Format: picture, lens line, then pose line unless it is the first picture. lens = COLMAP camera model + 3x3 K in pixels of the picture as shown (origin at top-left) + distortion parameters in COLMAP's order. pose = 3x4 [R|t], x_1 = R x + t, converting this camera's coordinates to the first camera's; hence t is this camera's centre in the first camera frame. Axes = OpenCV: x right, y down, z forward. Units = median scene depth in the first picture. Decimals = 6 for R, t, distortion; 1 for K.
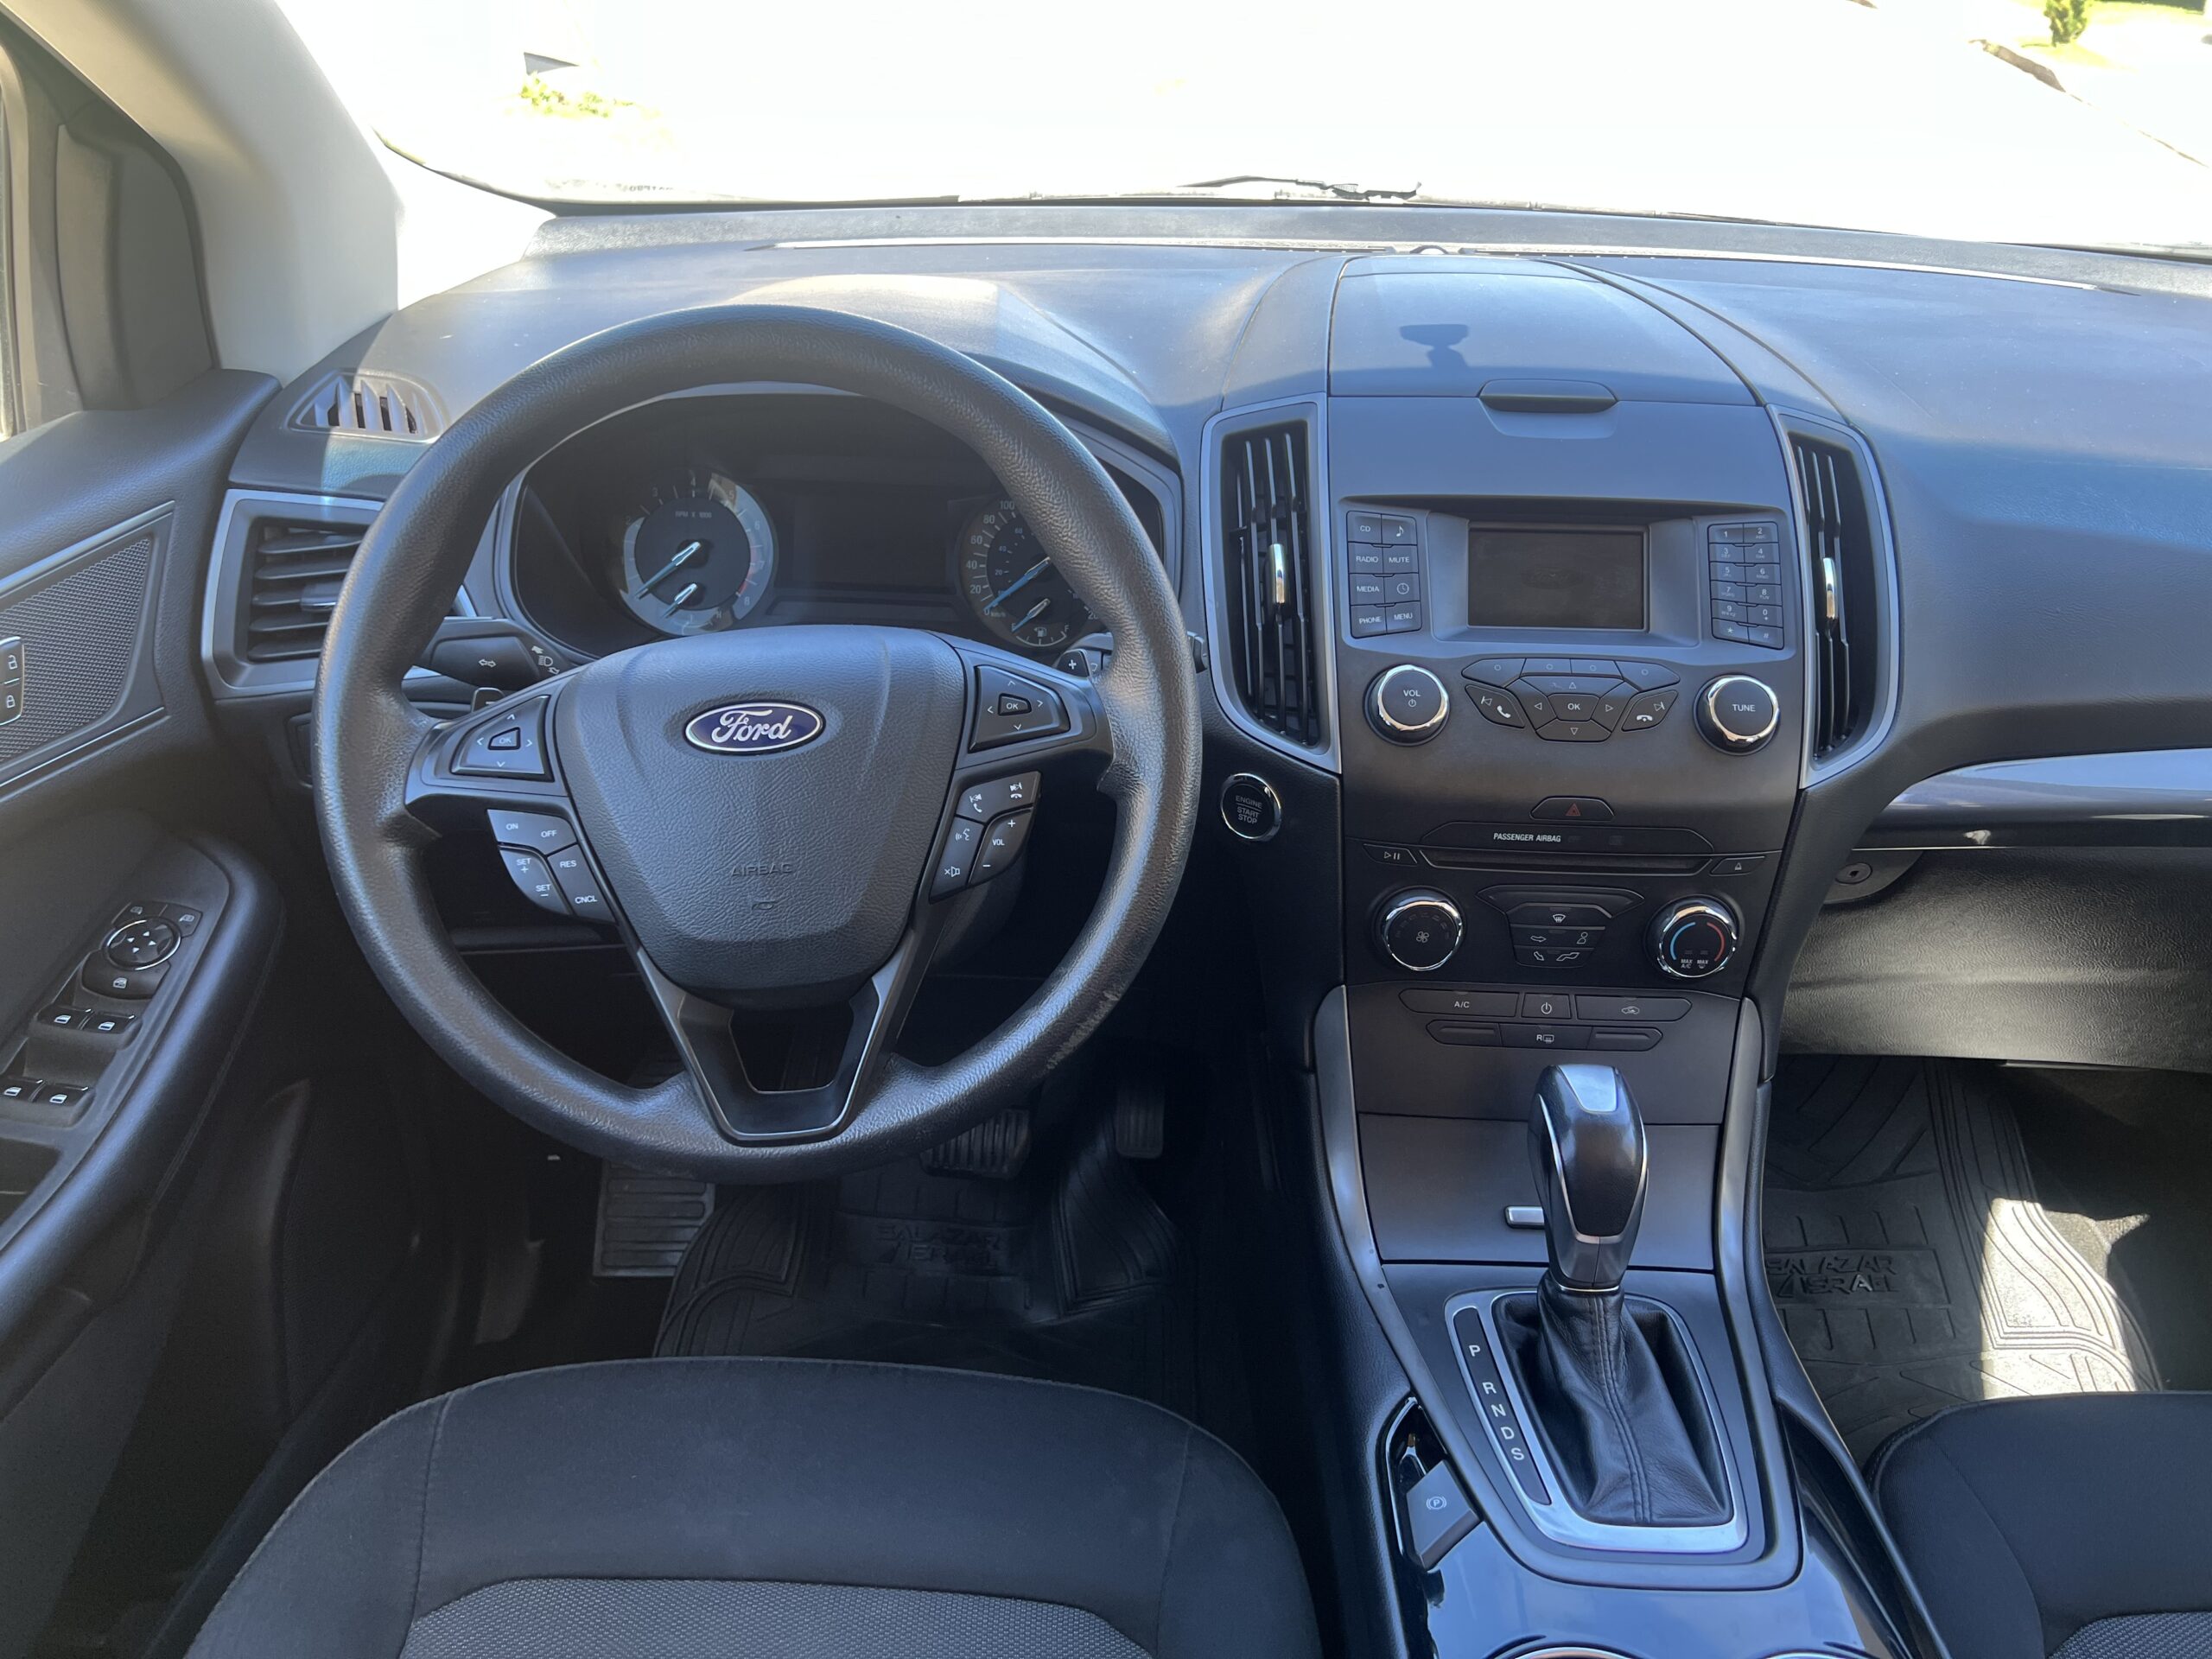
lens RADIAL K [[1690.5, 0, 1087.1], [0, 1690.5, 808.6], [0, 0, 1]] dist [0.043747, -0.055362]
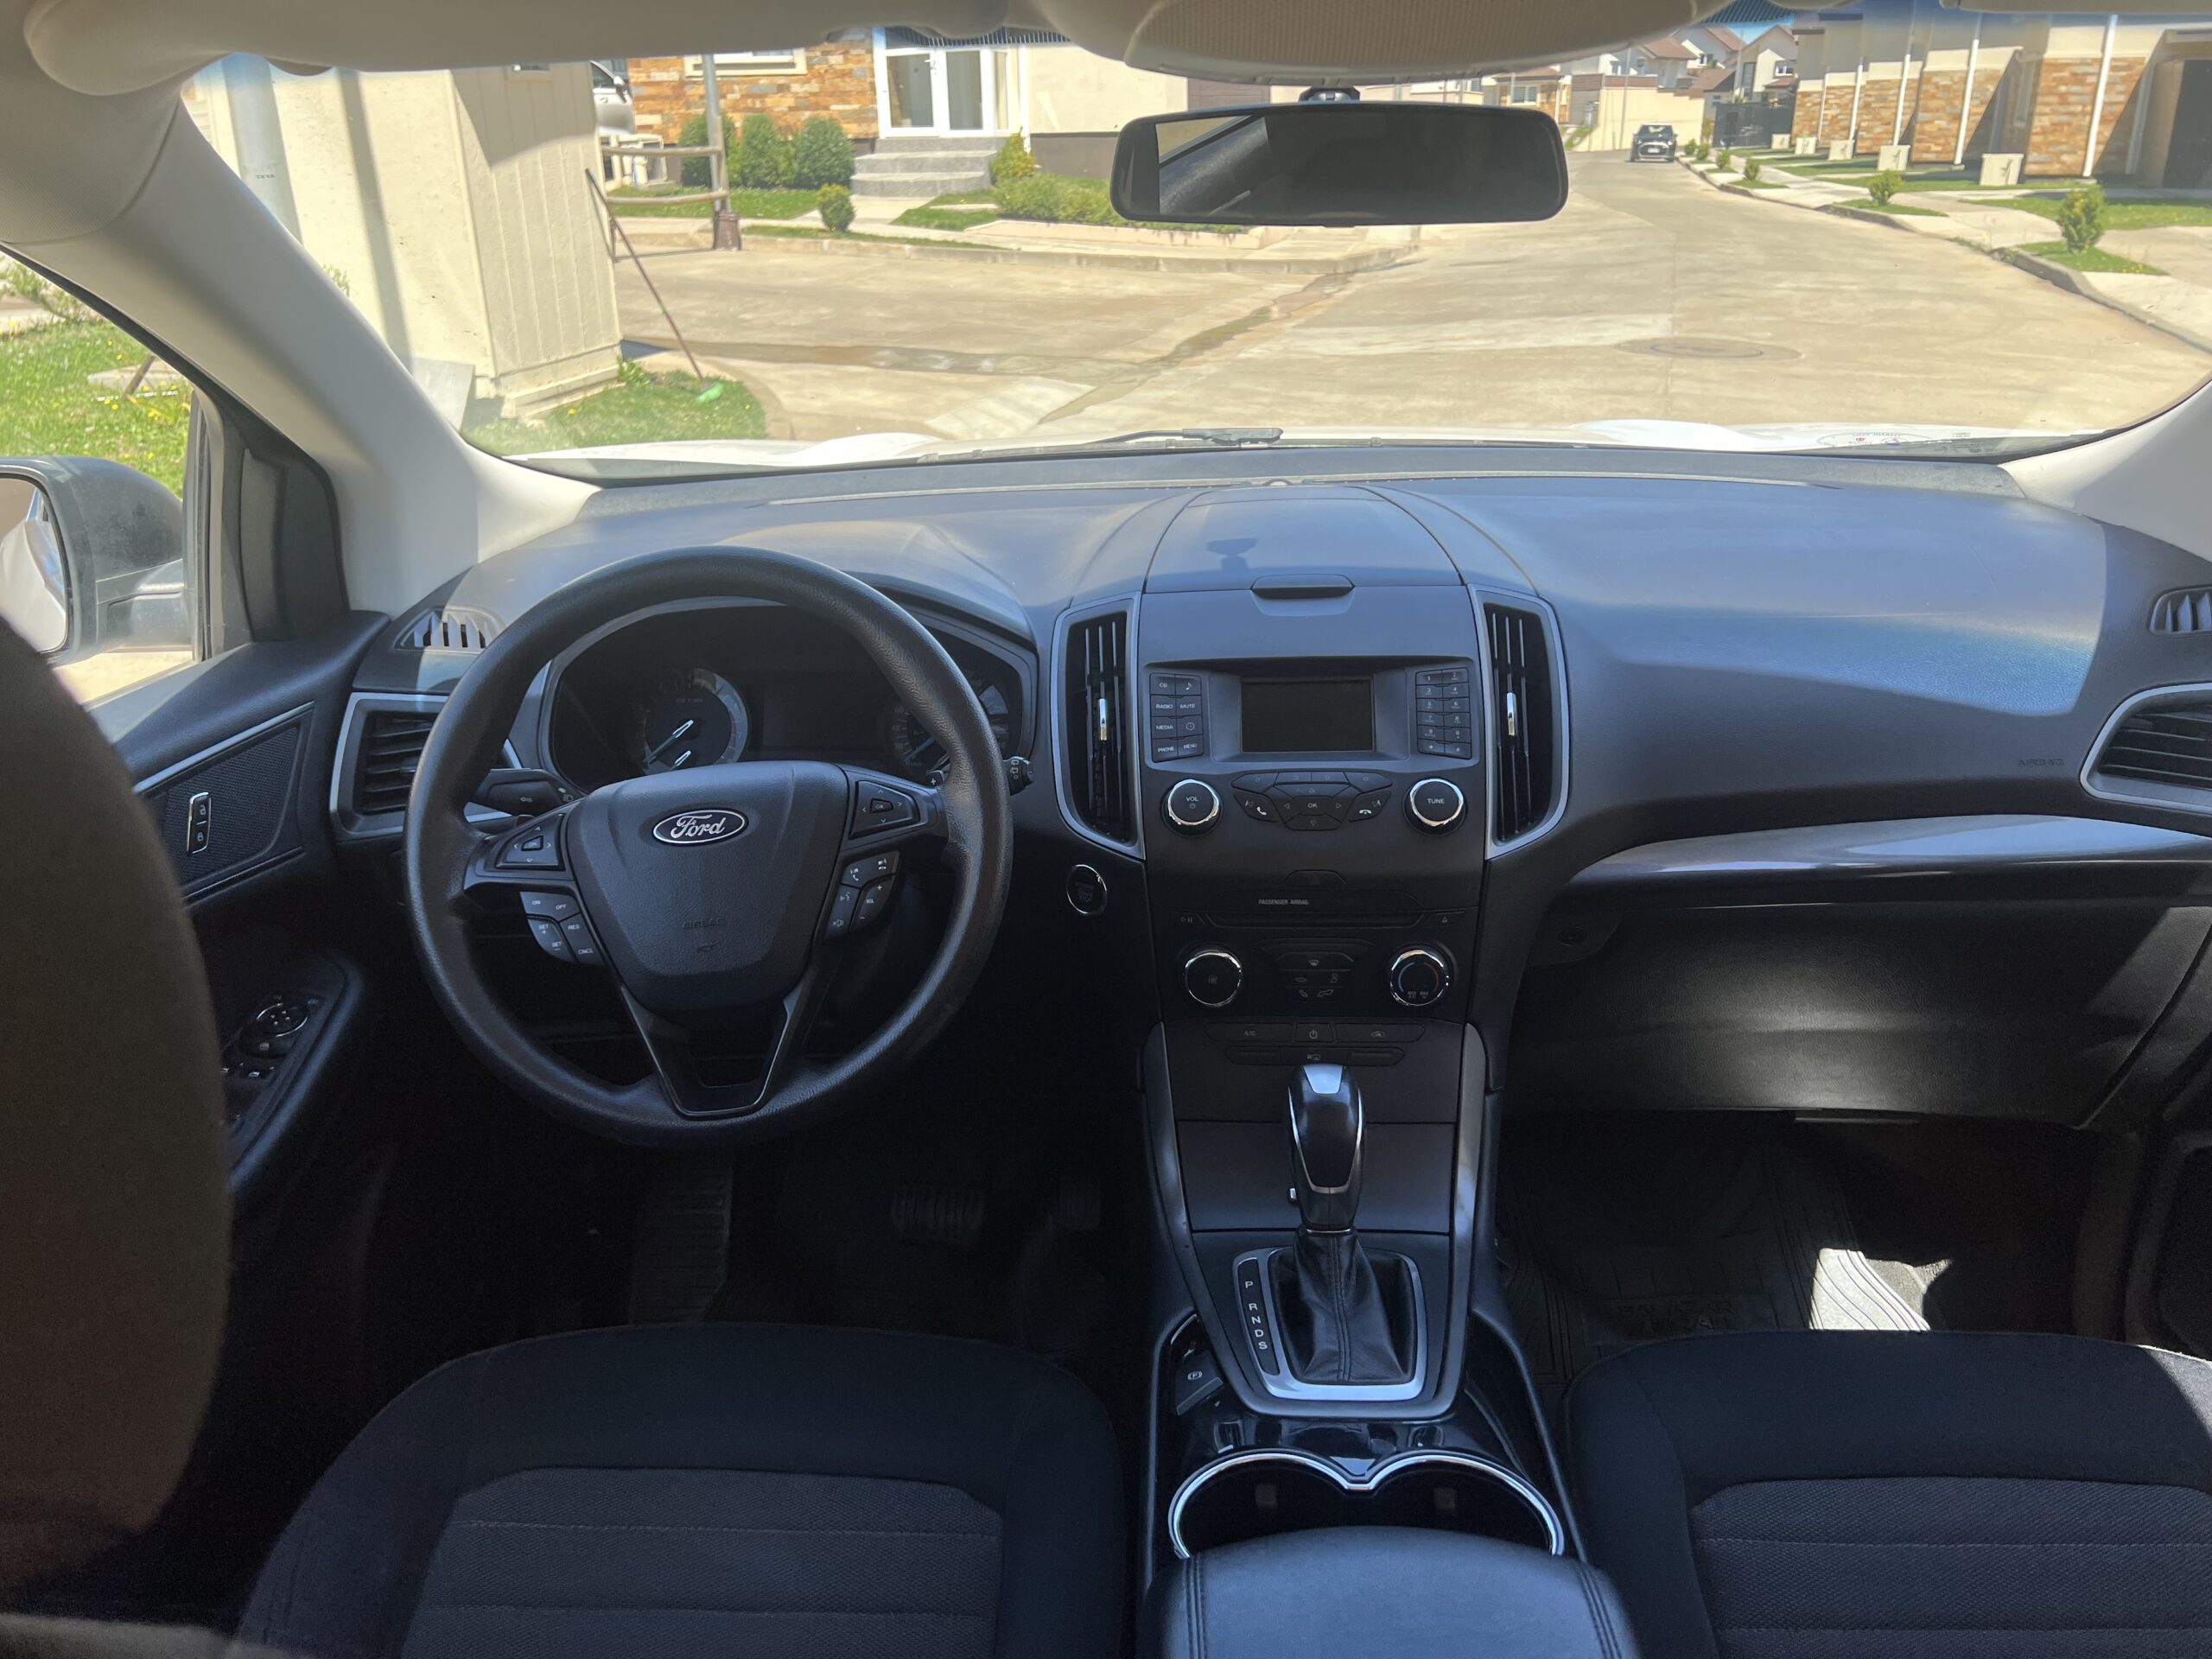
lens RADIAL K [[1690.5, 0, 1082.5], [0, 1690.5, 789.5], [0, 0, 1]] dist [0.043747, -0.055362]
pose [[0.997813, -0.038843, -0.053492, 0.172261], [0.030917, 0.989419, -0.141757, 0.111849], [0.058432, 0.139793, 0.988455, -0.346517]]
